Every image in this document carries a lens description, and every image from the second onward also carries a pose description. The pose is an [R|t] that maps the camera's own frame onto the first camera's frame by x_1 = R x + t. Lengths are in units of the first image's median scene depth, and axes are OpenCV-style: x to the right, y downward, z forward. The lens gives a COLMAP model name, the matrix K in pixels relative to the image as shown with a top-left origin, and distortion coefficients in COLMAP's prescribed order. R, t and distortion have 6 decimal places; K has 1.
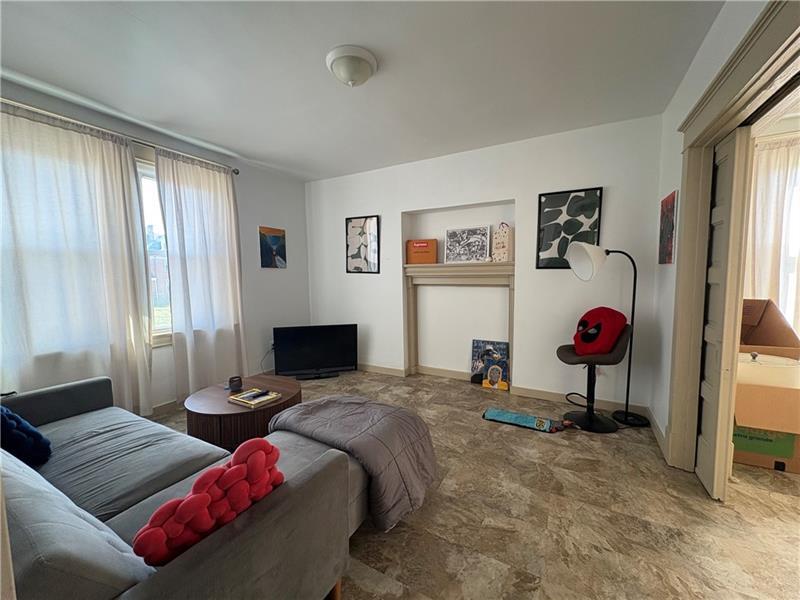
lens RADIAL K [[322.5, 0, 400.2], [0, 322.5, 300.3], [0, 0, 1]] dist [0.000567, 0.000338]
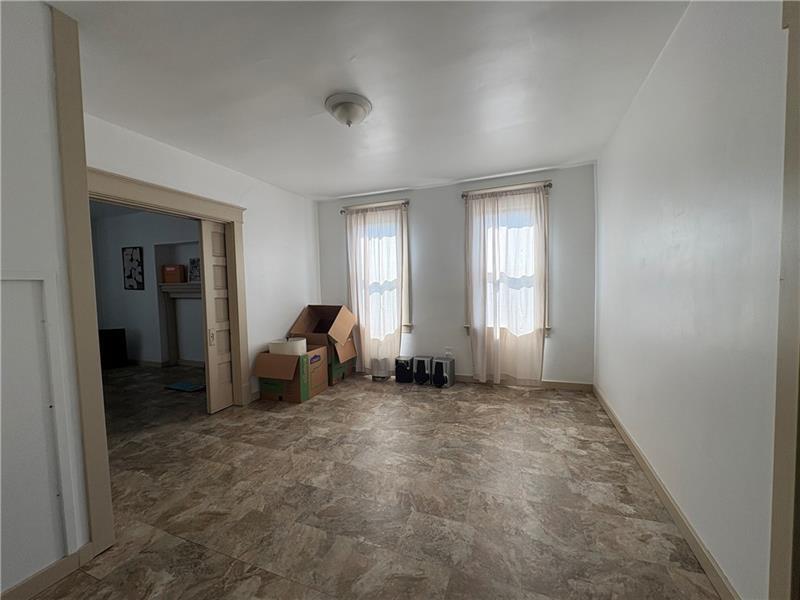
lens RADIAL K [[322.5, 0, 392.7], [0, 322.5, 301.6], [0, 0, 1]] dist [0.000567, 0.000338]
pose [[0.993972, -0.007929, 0.109344, 0.813504], [0.011443, 0.999437, -0.031543, 0.018964], [-0.109033, 0.032604, 0.993503, -0.436042]]
